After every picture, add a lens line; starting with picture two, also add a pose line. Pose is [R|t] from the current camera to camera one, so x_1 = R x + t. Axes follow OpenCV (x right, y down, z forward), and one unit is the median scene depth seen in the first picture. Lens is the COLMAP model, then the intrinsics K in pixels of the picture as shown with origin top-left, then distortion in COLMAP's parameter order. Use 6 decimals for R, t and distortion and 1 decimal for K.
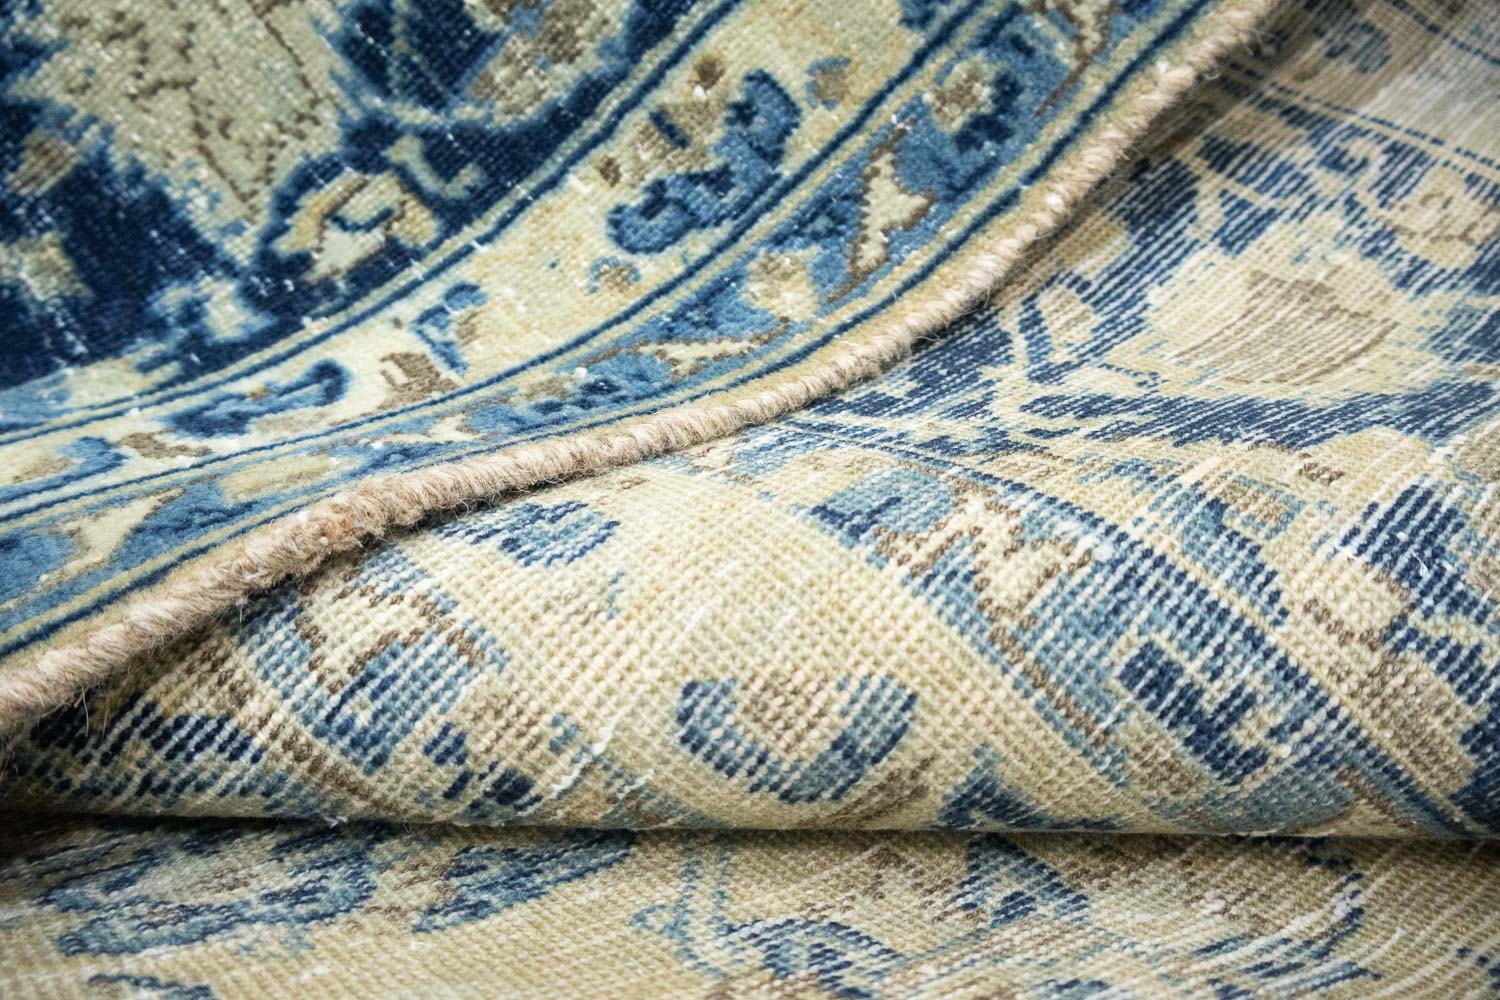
lens RADIAL K [[1252.9, 0, 757.0], [0, 1252.9, 500.4], [0, 0, 1]] dist [-0.001533, 0.000976]
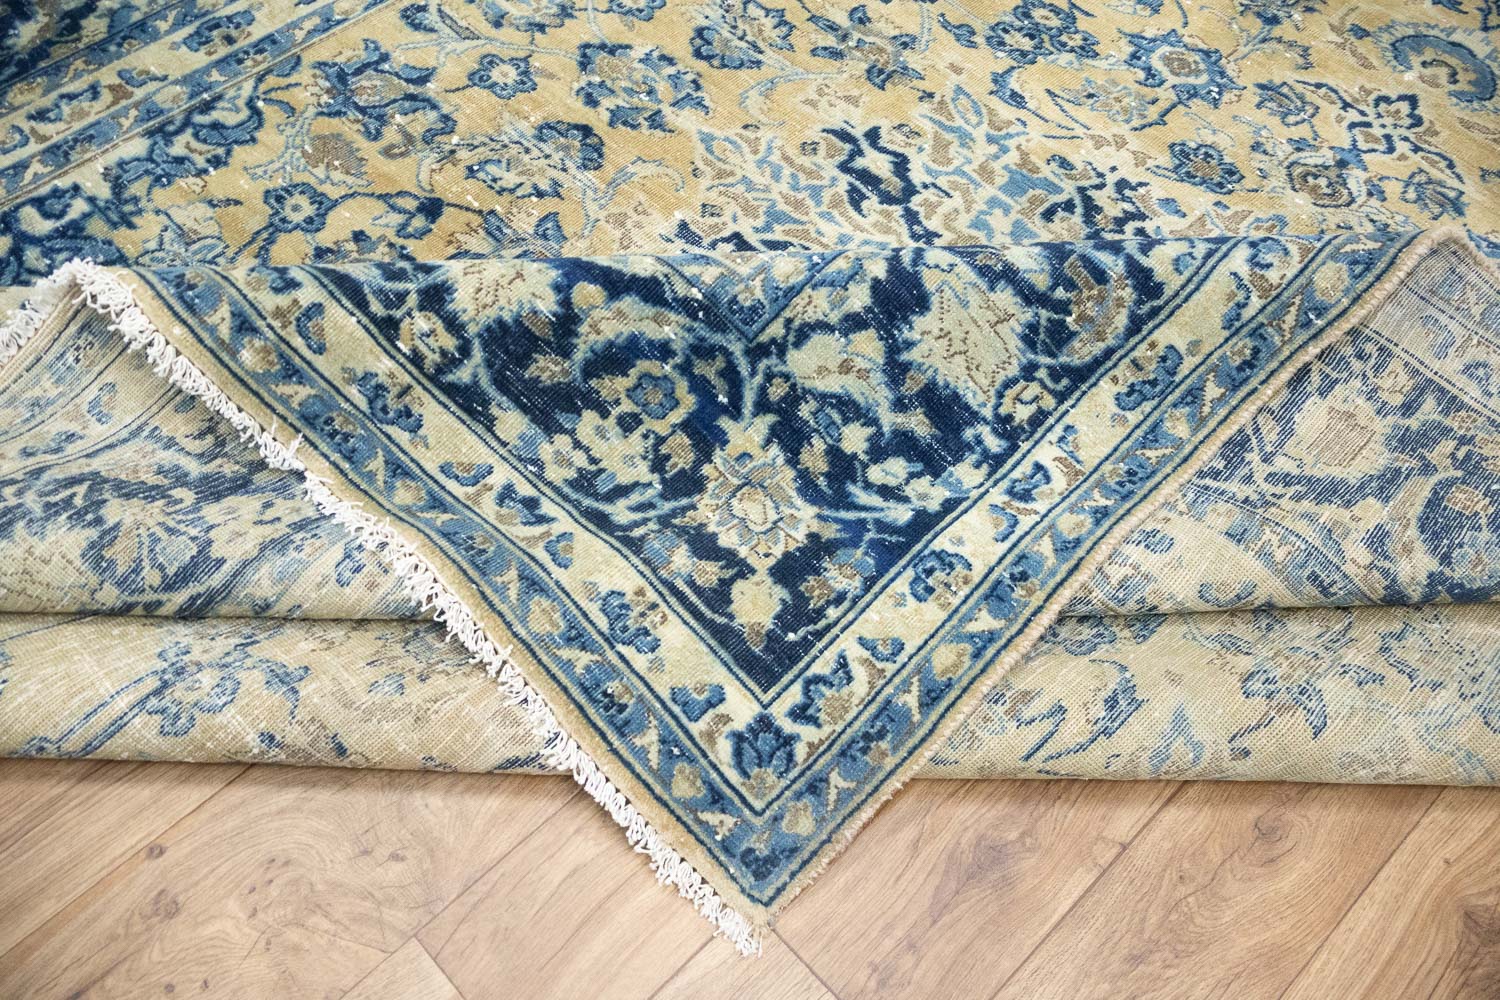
lens RADIAL K [[1252.9, 0, 744.0], [0, 1252.9, 493.3], [0, 0, 1]] dist [-0.001533, 0.000976]
pose [[0.996457, -0.051784, 0.066266, -1.178869], [0.027218, 0.944111, 0.328502, -0.993389], [-0.079574, -0.325535, 0.942176, -1.726331]]
